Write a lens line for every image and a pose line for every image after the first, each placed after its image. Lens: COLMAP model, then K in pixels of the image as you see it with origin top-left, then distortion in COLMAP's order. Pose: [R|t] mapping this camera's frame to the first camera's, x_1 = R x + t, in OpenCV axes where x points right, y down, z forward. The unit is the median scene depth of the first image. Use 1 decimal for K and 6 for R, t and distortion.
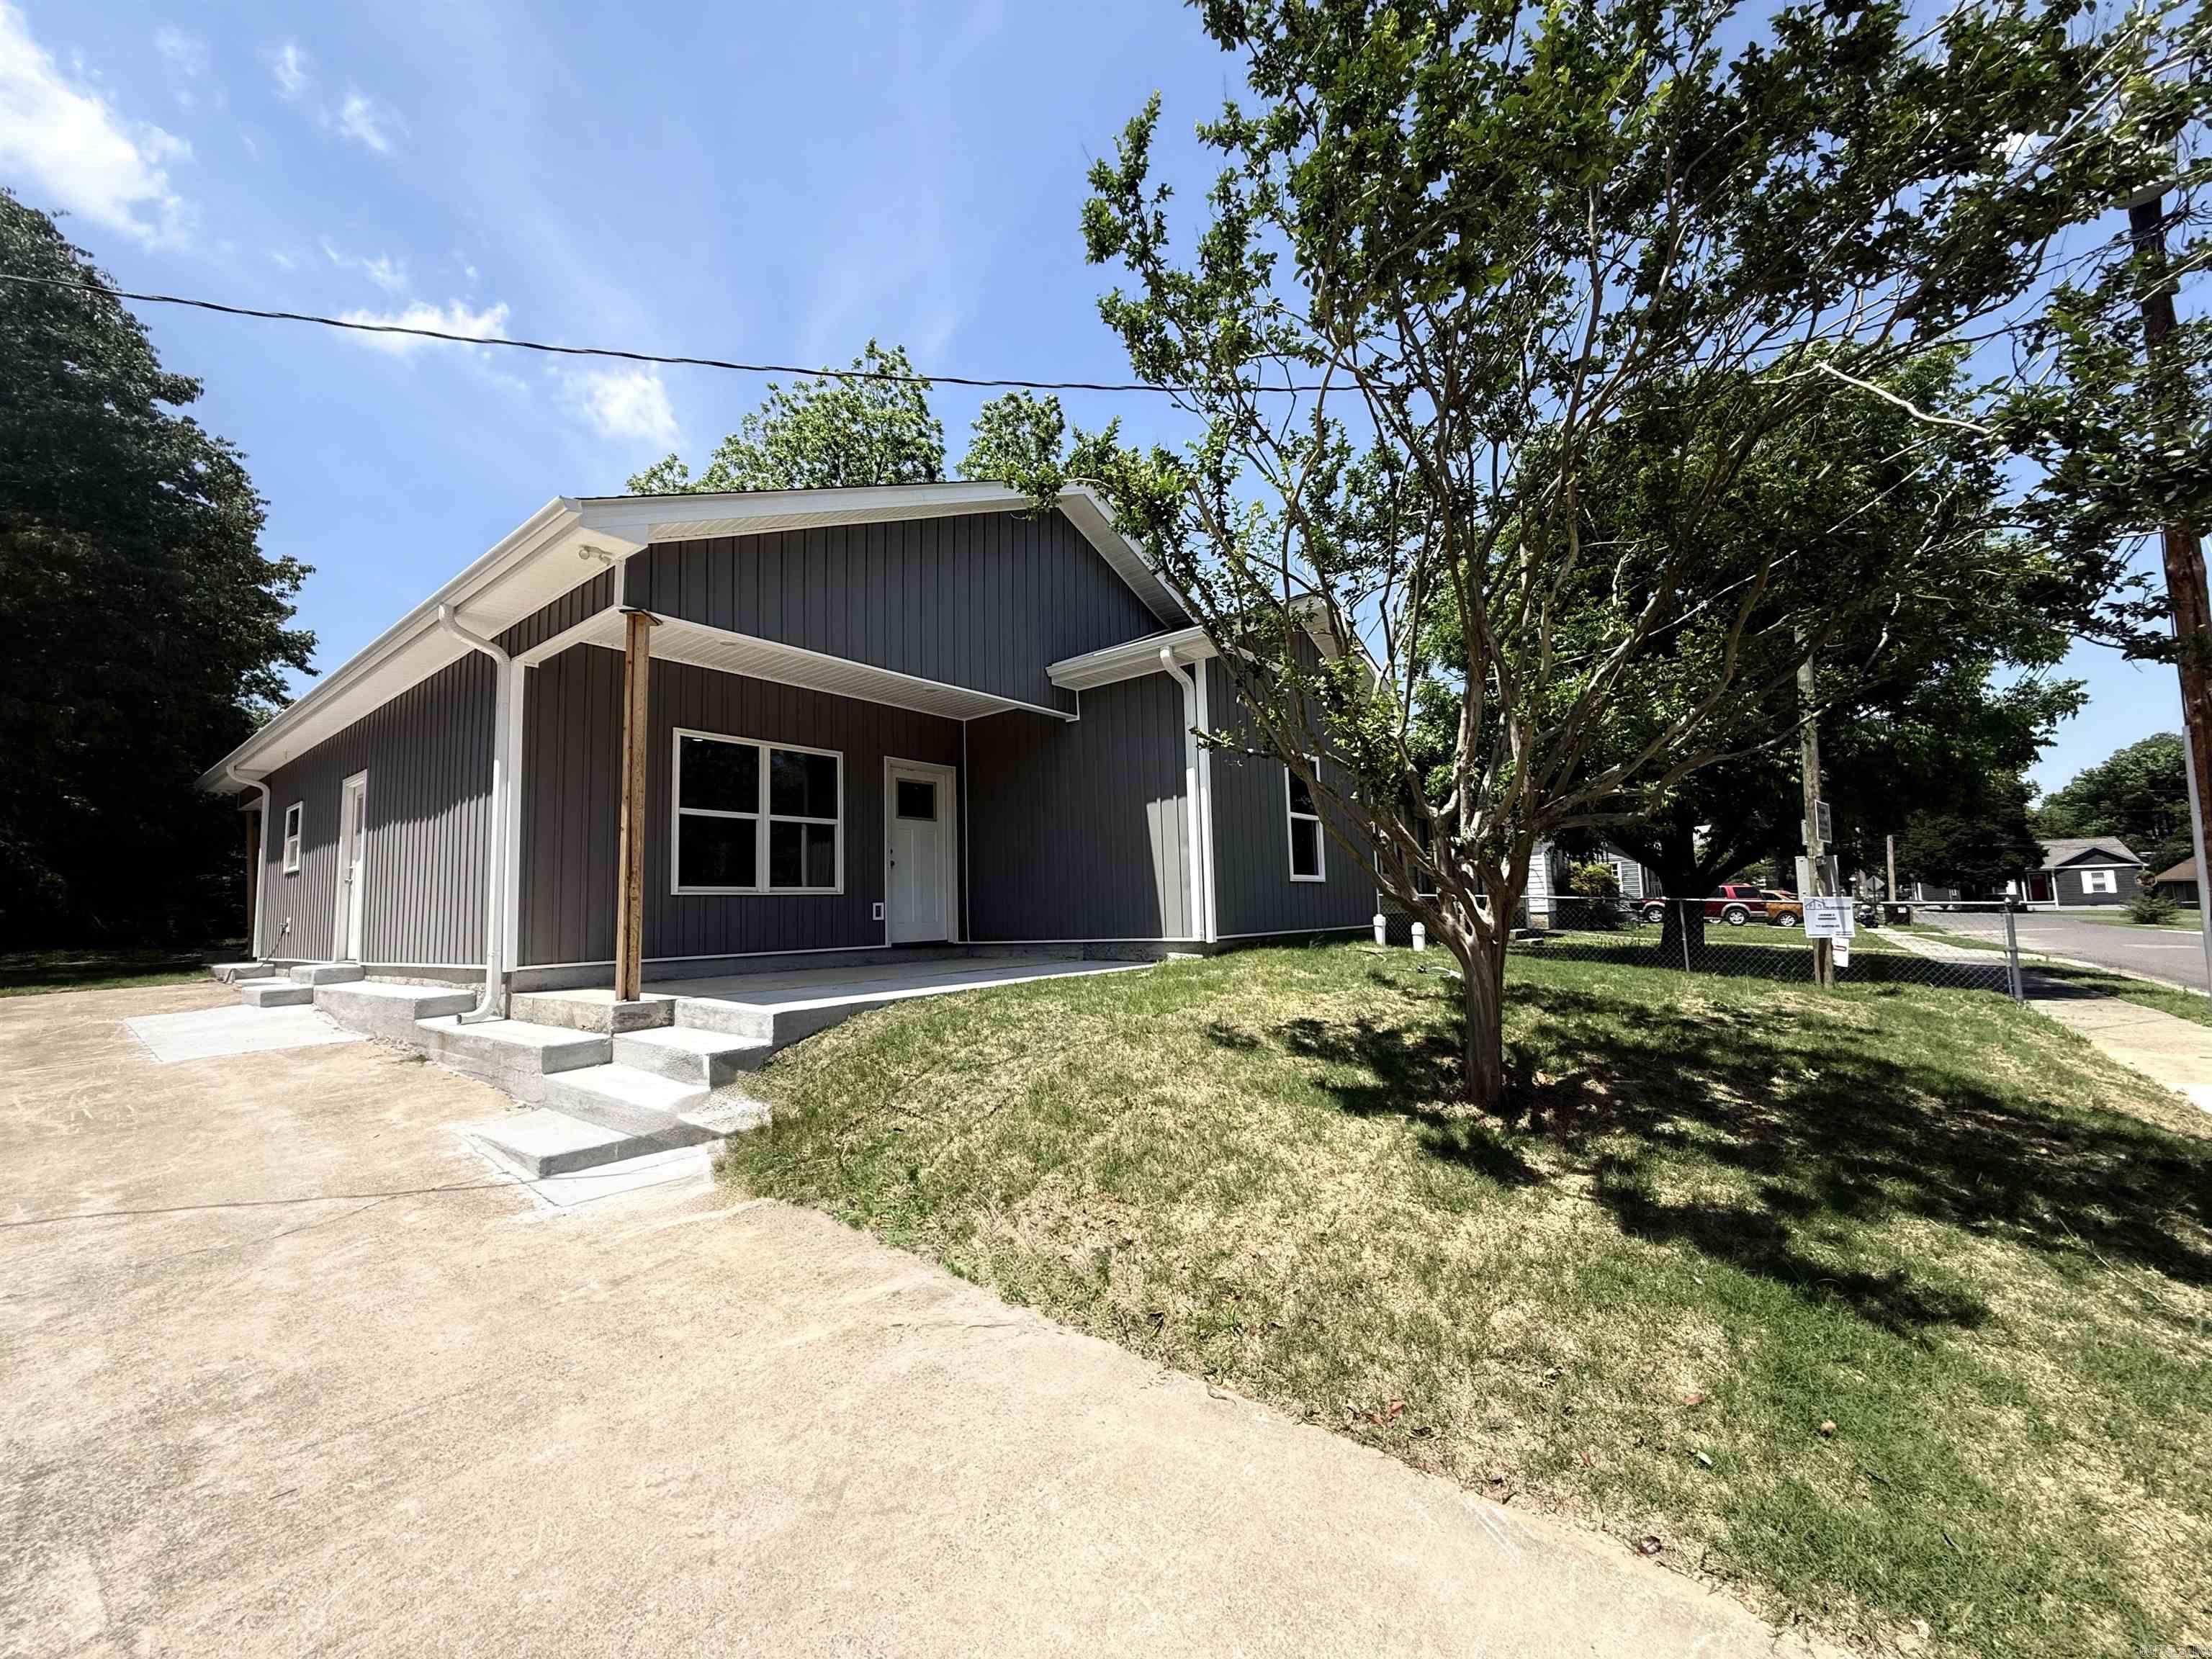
lens RADIAL K [[893.8, 0, 1106.0], [0, 893.8, 829.5], [0, 0, 1]] dist [-0.018330, 0.009350]
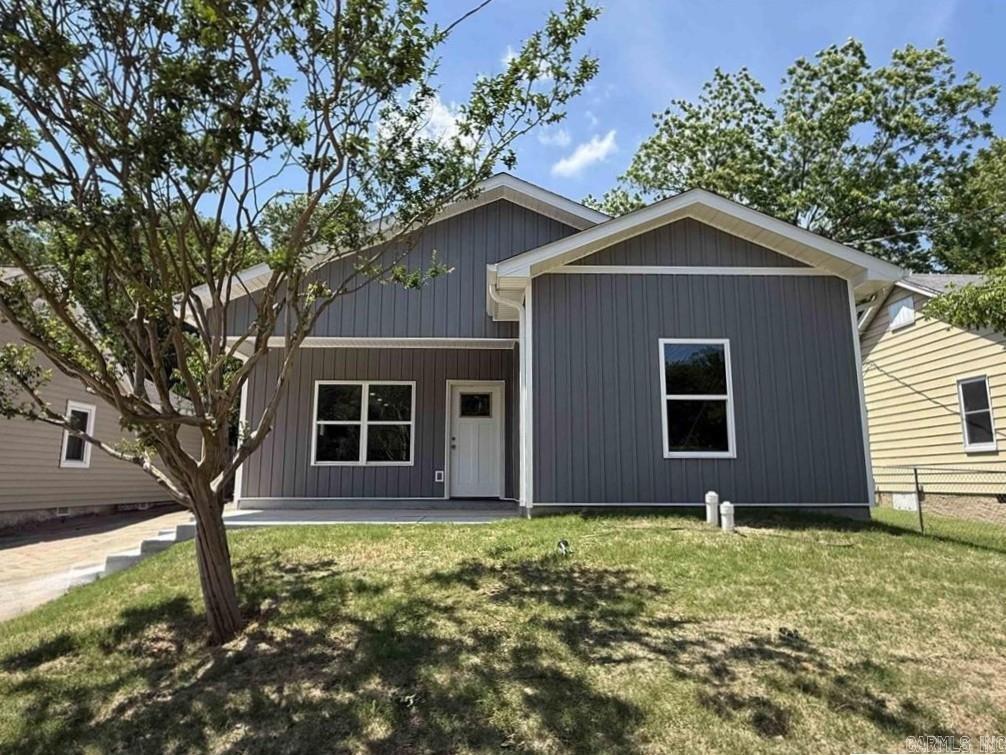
lens RADIAL K [[609.7, 0, 503.0], [0, 609.7, 377.5], [0, 0, 1]] dist [-0.000766, -0.000004]
pose [[0.640580, -0.096084, -0.761856, 0.697709], [0.055246, 0.995336, -0.079079, 0.007493], [0.765901, 0.008566, 0.642901, 0.386849]]
